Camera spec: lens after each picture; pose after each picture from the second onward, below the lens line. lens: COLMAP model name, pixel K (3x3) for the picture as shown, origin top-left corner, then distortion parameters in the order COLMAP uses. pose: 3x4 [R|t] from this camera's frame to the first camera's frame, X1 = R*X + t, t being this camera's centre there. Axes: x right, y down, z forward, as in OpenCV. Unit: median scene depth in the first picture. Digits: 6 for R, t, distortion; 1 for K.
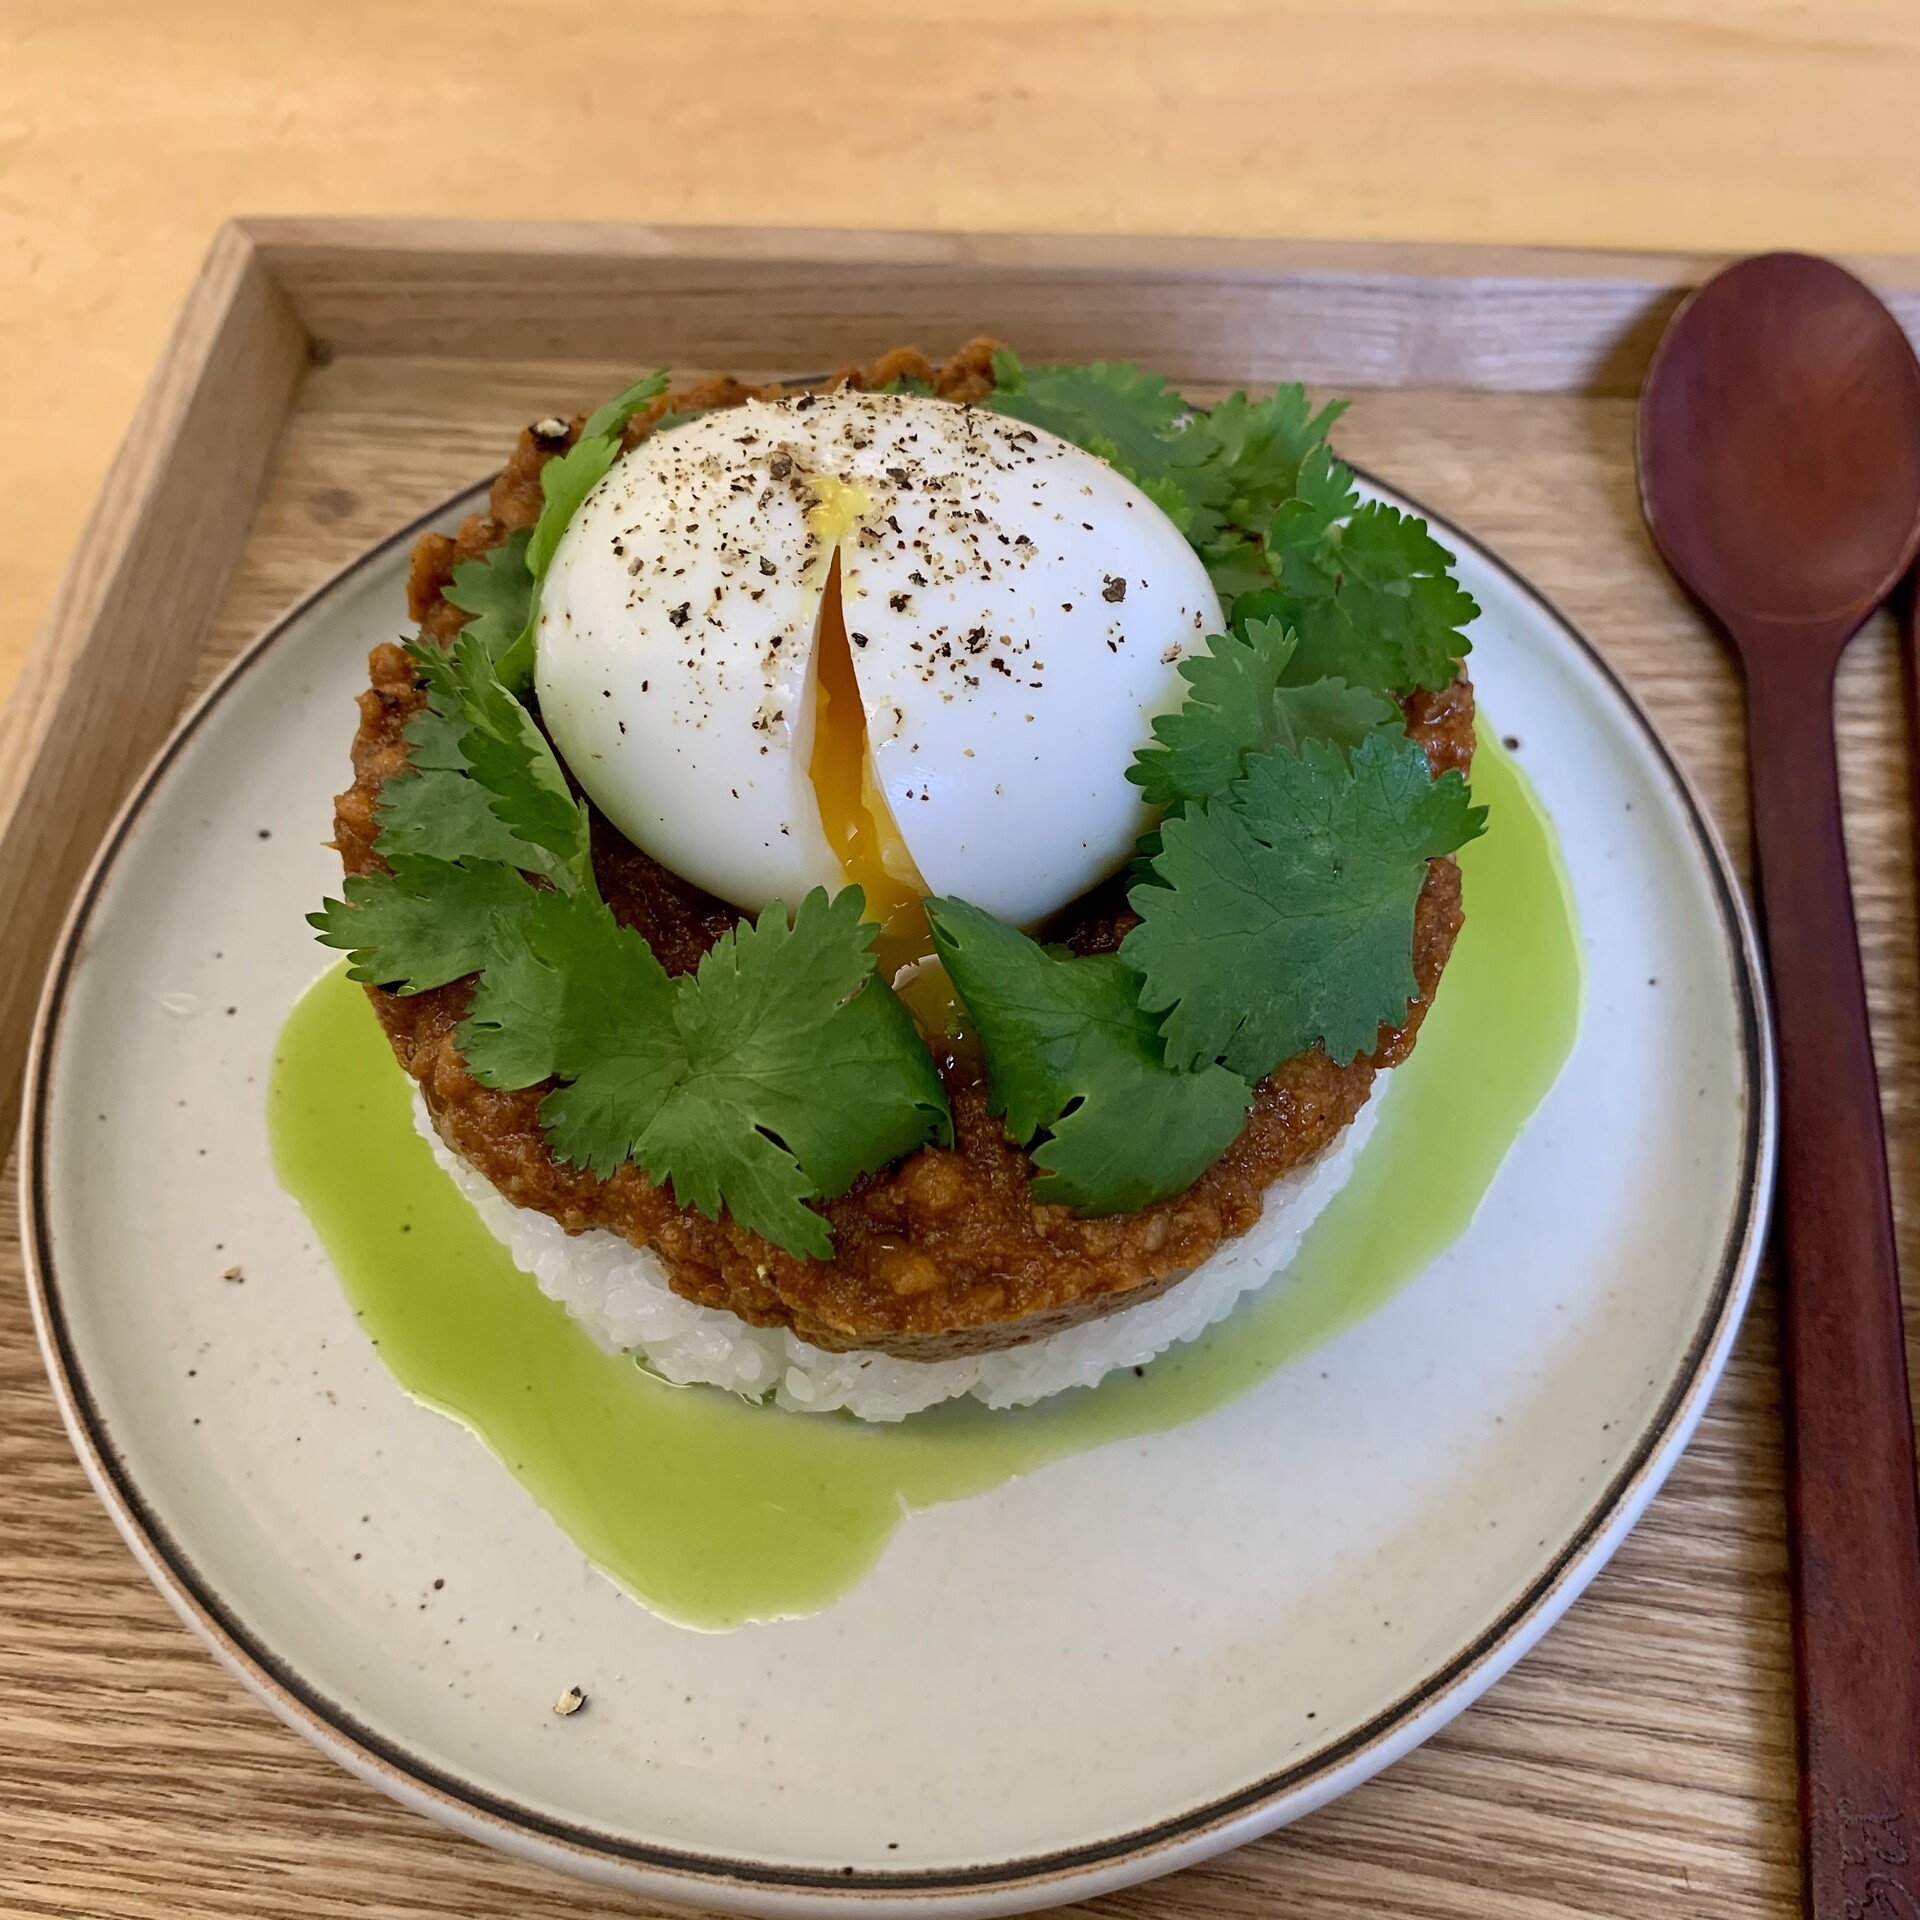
lens RADIAL K [[2291.0, 0, 960.0], [0, 2291.0, 960.0], [0, 0, 1]] dist [-0.127799, 0.153338]
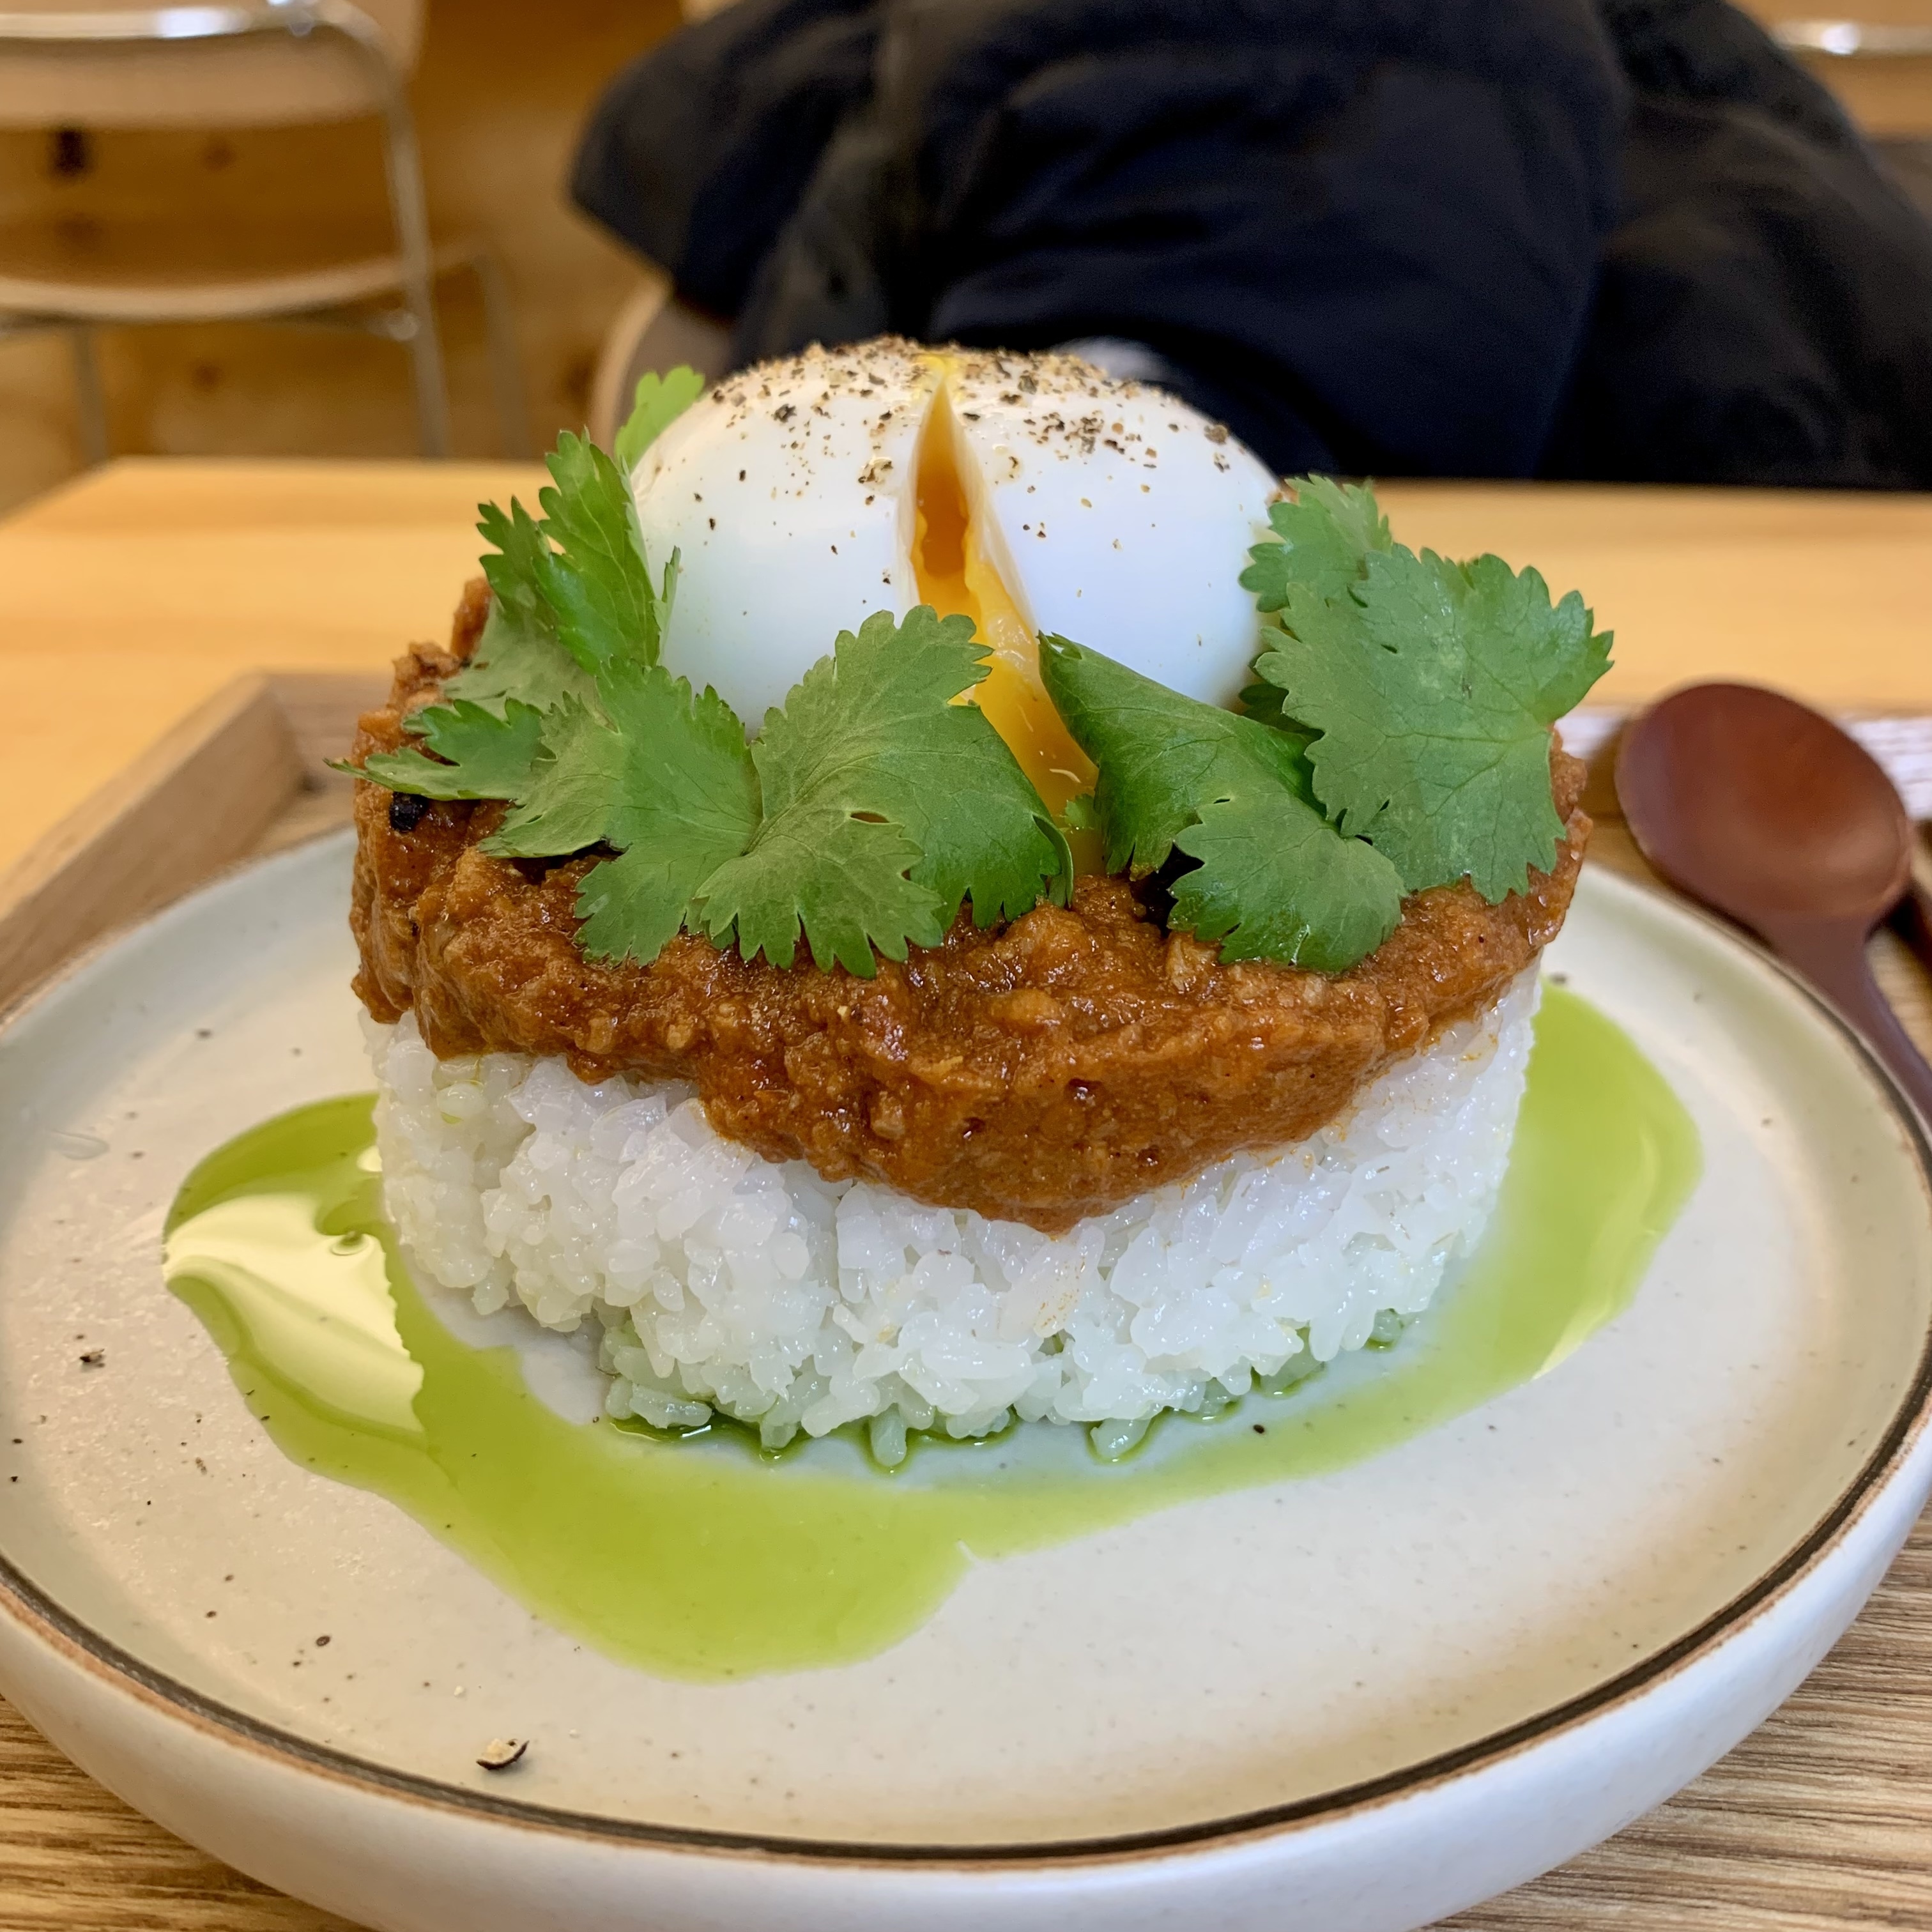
lens RADIAL K [[2305.3, 0, 966.0], [0, 2305.3, 966.0], [0, 0, 1]] dist [-0.127799, 0.153338]
pose [[0.996167, 0.044419, 0.075350, -0.099257], [0.007541, 0.814632, -0.579929, 0.563382], [-0.087142, 0.578275, 0.811175, 0.302253]]
